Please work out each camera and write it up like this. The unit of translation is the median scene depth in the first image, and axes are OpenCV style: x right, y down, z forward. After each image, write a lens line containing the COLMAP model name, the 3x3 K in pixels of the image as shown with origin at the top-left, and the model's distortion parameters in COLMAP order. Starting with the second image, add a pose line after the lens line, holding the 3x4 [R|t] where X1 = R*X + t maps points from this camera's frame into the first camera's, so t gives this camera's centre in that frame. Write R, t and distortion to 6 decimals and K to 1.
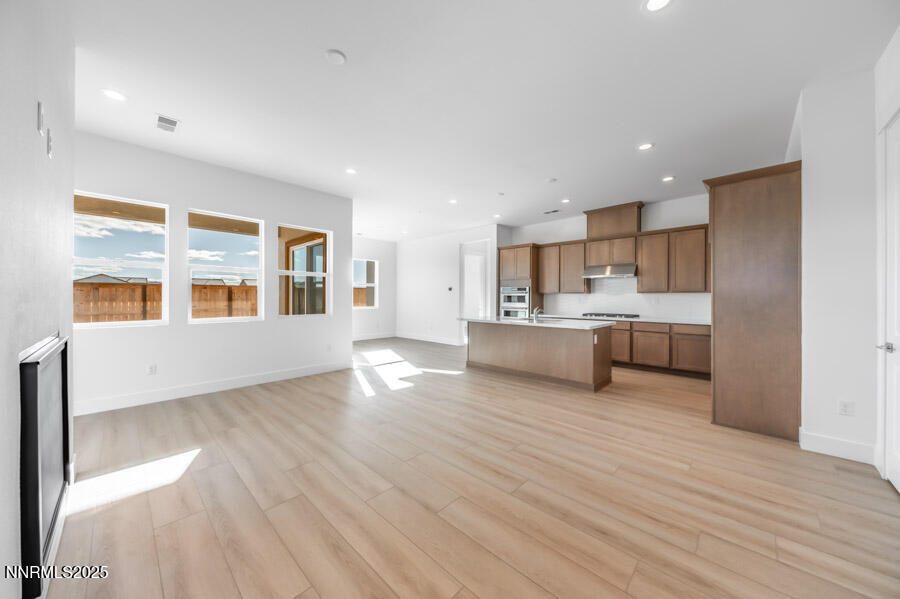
lens RADIAL K [[316.2, 0, 446.4], [0, 316.2, 297.2], [0, 0, 1]] dist [0.001669, -0.001392]
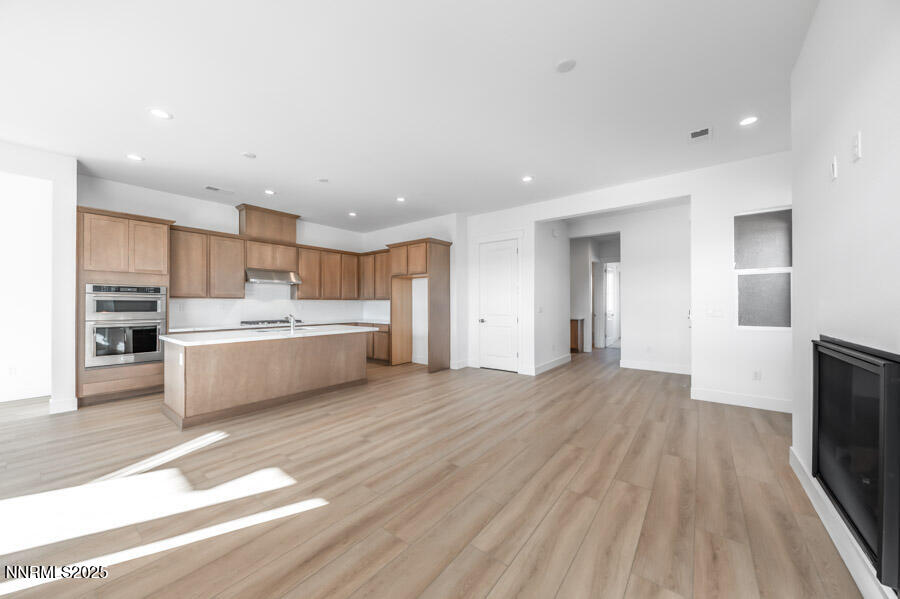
lens RADIAL K [[316.2, 0, 449.8], [0, 316.2, 301.4], [0, 0, 1]] dist [0.001669, -0.001392]
pose [[-0.101755, 0.006417, 0.994789, -0.556544], [0.002304, 0.999978, -0.006215, 0.001360], [-0.994807, 0.001660, -0.101768, 0.623234]]
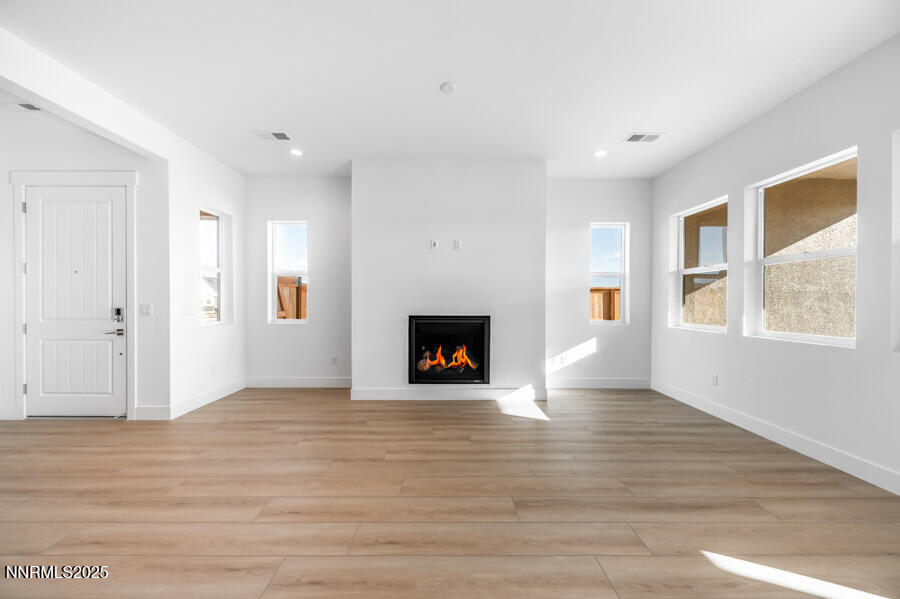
lens RADIAL K [[316.2, 0, 446.6], [0, 316.2, 304.3], [0, 0, 1]] dist [0.001669, -0.001392]
pose [[-0.717848, 0.004024, -0.696188, 0.184607], [-0.003624, 0.999948, 0.009517, 0.002500], [0.696190, 0.009355, -0.717796, 0.768274]]
